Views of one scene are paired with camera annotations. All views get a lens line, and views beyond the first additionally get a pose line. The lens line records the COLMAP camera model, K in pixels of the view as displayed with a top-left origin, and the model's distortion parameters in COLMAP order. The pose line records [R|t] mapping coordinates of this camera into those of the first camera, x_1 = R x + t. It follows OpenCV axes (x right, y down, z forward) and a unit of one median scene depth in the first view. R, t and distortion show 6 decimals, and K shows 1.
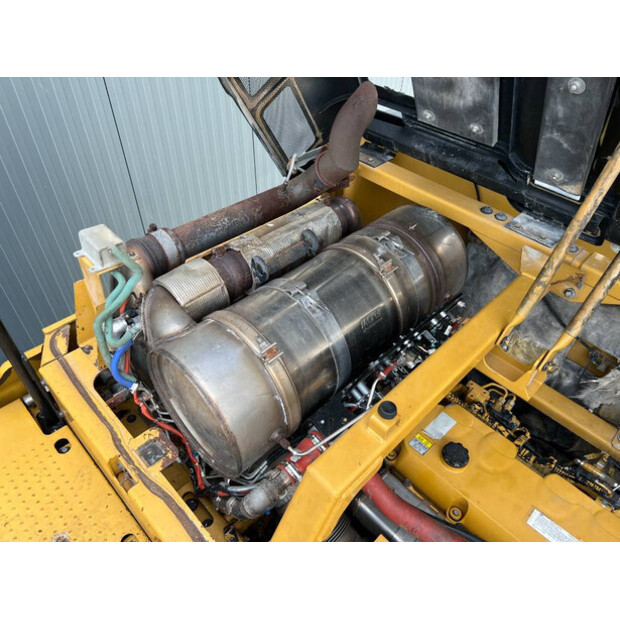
lens RADIAL K [[462.7, 0, 310.4], [0, 462.7, 305.7], [0, 0, 1]] dist [0.044226, -0.050041]
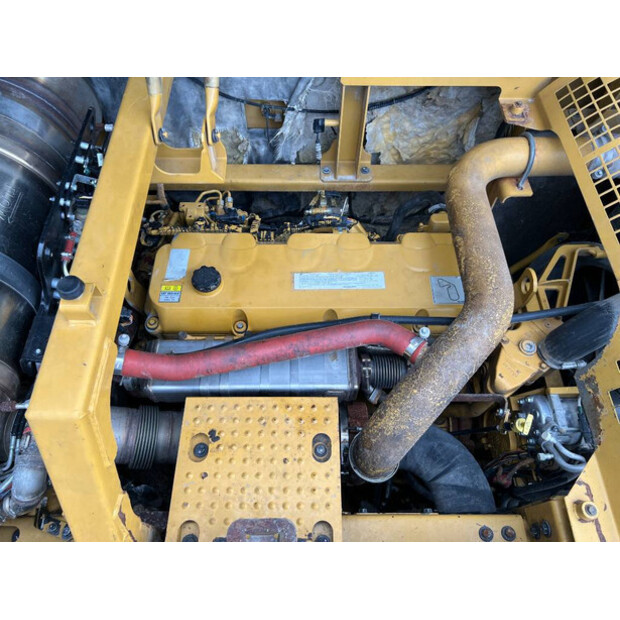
lens RADIAL K [[462.7, 0, 310.4], [0, 462.7, 305.7], [0, 0, 1]] dist [0.044226, -0.050041]
pose [[0.698762, -0.630320, 0.338273, 0.102161], [0.497742, 0.768039, 0.402950, 0.085279], [-0.513794, -0.113193, 0.850413, 0.096717]]
